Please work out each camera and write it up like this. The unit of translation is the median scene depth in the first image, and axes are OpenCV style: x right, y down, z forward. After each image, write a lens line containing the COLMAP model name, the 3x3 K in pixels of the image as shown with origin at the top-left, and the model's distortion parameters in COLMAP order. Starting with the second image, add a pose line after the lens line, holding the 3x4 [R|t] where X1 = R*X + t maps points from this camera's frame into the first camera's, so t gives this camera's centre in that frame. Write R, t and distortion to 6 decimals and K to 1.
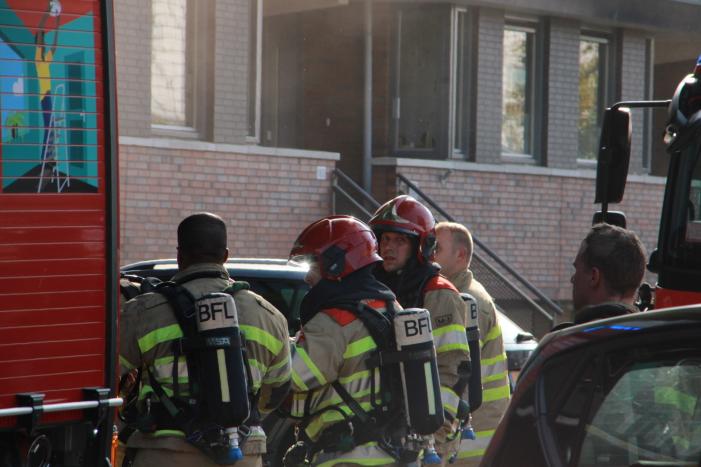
lens RADIAL K [[896.4, 0, 350.5], [0, 896.4, 233.5], [0, 0, 1]] dist [0.032213, 0.029931]
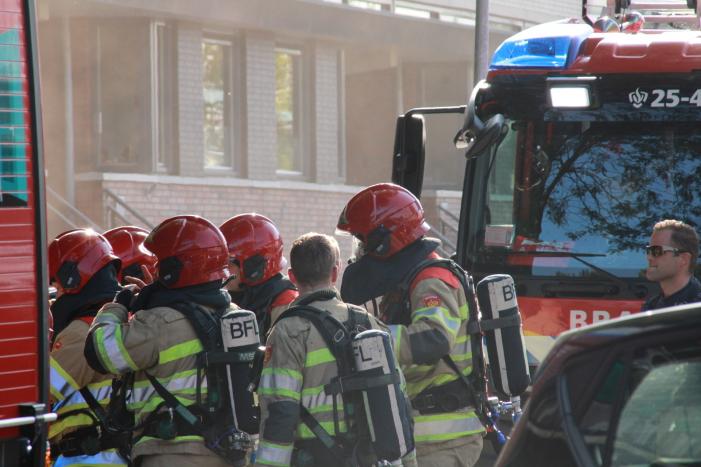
lens RADIAL K [[896.4, 0, 350.5], [0, 896.4, 233.5], [0, 0, 1]] dist [0.032213, 0.029931]
pose [[0.999370, -0.026757, 0.023330, 0.304129], [0.026892, 0.999623, -0.005505, -0.004416], [-0.023174, 0.006129, 0.999713, -0.002694]]
